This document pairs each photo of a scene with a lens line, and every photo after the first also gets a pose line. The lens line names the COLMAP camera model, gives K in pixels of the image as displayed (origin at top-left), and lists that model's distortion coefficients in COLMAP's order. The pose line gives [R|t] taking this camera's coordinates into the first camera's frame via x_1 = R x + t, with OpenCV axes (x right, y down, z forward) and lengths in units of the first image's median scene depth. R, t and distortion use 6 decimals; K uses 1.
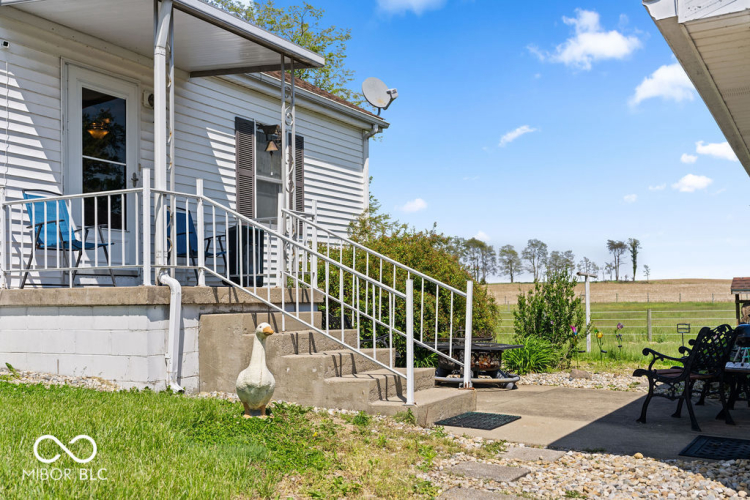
lens RADIAL K [[816.8, 0, 375.0], [0, 816.8, 250.0], [0, 0, 1]] dist [-0.000976, -0.000294]
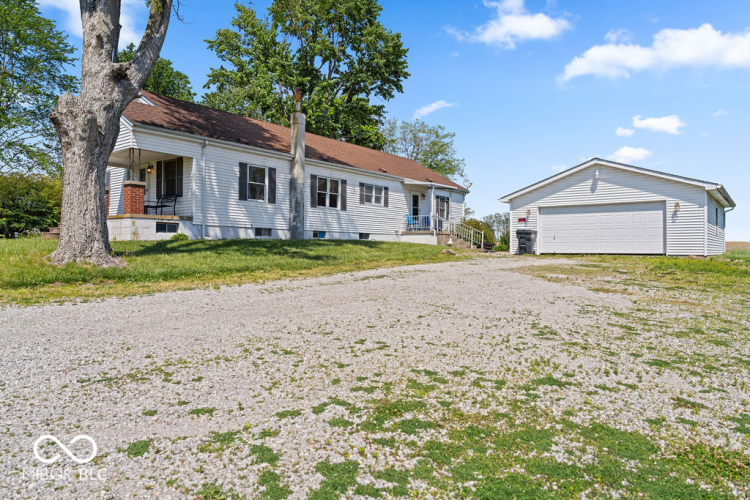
lens RADIAL K [[482.2, 0, 376.5], [0, 482.2, 250.7], [0, 0, 1]] dist [-0.030895, -0.000546]
pose [[0.984849, 0.015103, -0.172758, -0.032035], [-0.002813, 0.997461, 0.071165, -0.054504], [0.173394, -0.069601, 0.982390, -2.300000]]
